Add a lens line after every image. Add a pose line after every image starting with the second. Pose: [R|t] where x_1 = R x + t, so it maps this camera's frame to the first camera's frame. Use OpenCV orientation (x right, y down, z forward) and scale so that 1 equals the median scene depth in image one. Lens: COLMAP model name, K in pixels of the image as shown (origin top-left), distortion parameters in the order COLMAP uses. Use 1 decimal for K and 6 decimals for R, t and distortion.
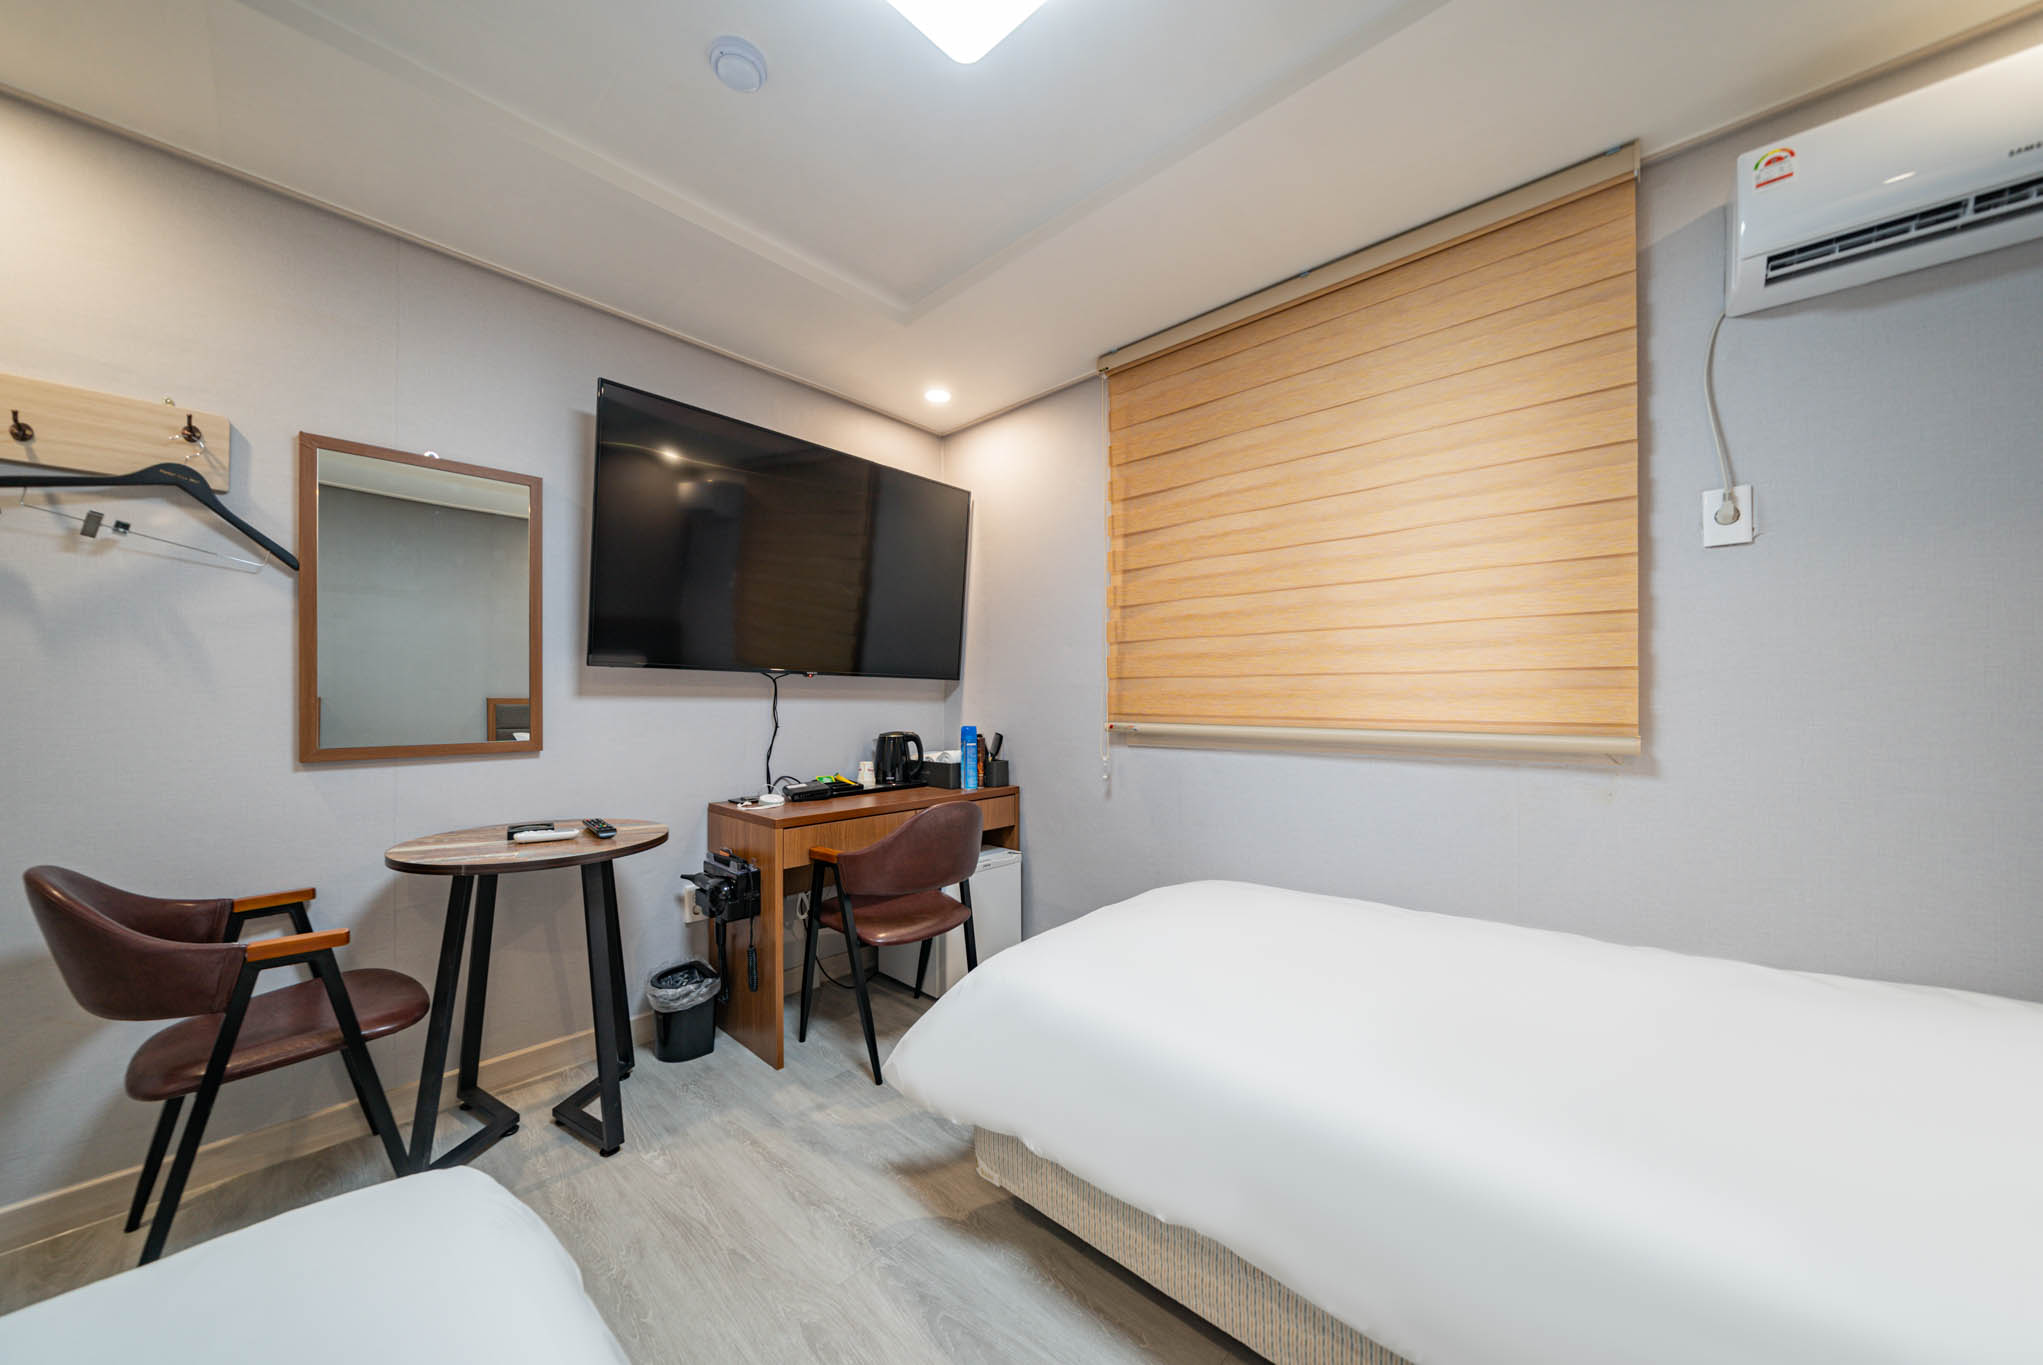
lens RADIAL K [[703.9, 0, 1019.6], [0, 703.9, 689.9], [0, 0, 1]] dist [-0.000468, 0.000082]
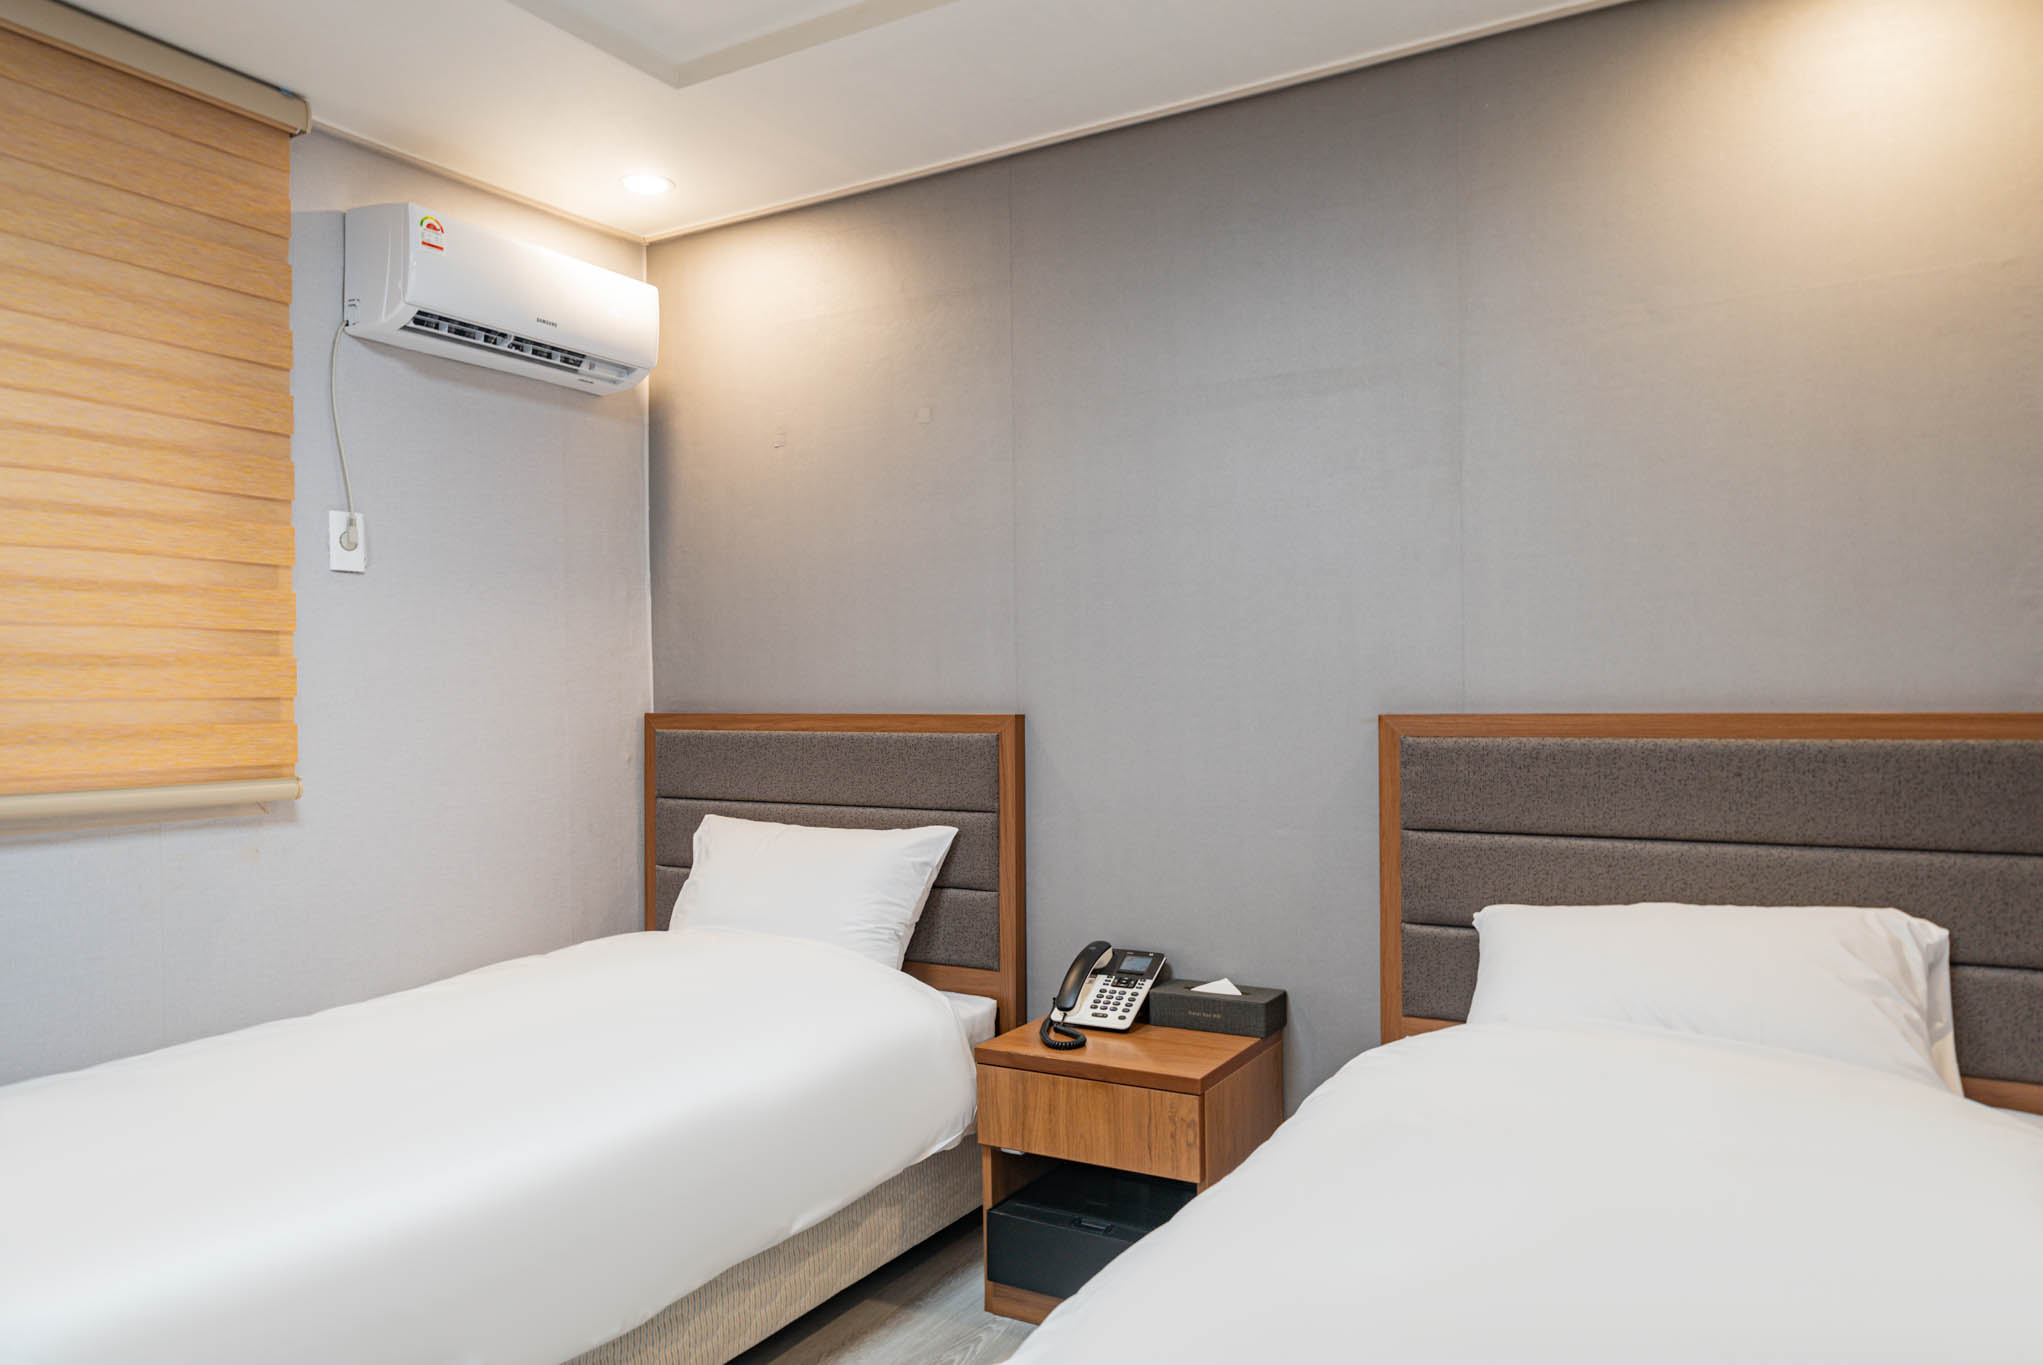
lens RADIAL K [[1358.8, 0, 1021.5], [0, 1358.8, 682.5], [0, 0, 1]] dist [-0.000478, -0.000996]
pose [[-0.213634, 0.013034, 0.976827, -0.966212], [-0.002615, 0.999900, -0.013914, -0.031198], [-0.976910, -0.005527, -0.213579, 0.486062]]
